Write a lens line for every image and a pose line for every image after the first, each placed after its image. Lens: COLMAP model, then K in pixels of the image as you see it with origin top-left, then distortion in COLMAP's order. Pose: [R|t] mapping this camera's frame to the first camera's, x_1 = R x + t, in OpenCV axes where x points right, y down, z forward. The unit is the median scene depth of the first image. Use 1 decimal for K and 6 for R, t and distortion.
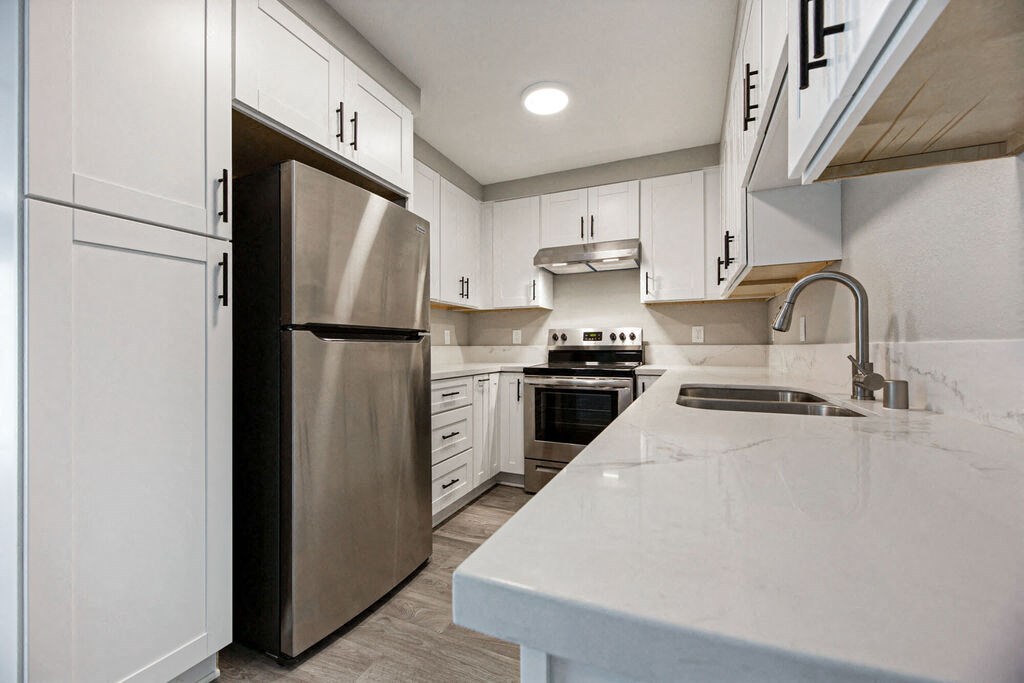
lens RADIAL K [[415.0, 0, 509.3], [0, 415.0, 341.1], [0, 0, 1]] dist [-0.000273, -0.000036]
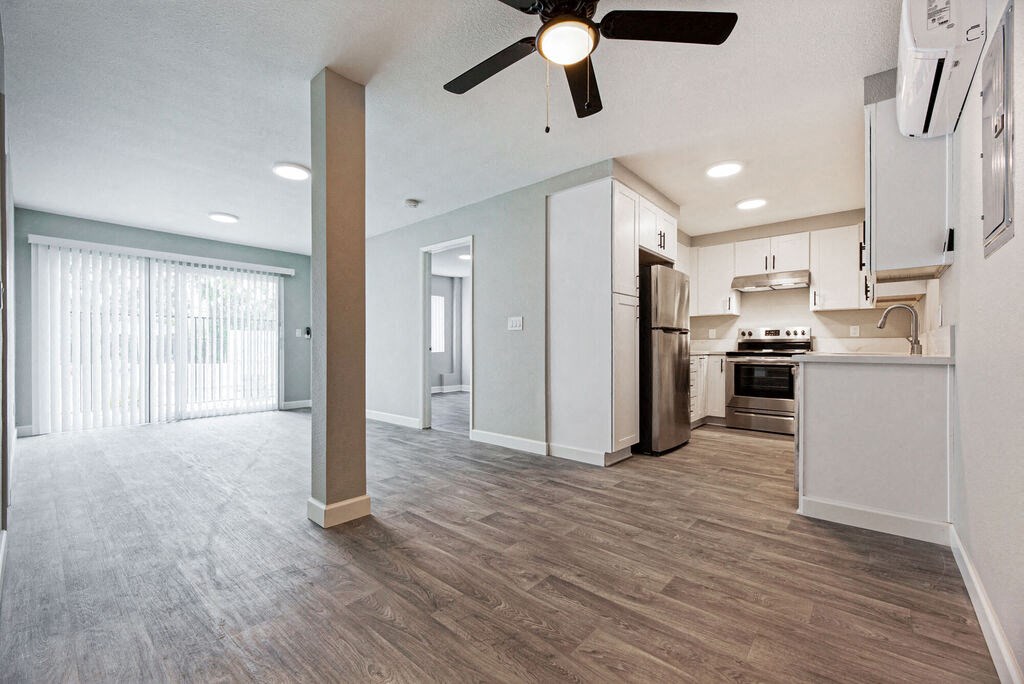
lens RADIAL K [[415.0, 0, 502.3], [0, 415.0, 345.8], [0, 0, 1]] dist [-0.000273, -0.000036]
pose [[0.950387, 0.005628, -0.311019, -0.281522], [-0.002047, 0.999928, 0.011841, 0.020927], [0.311063, -0.010617, 0.950330, -0.799660]]
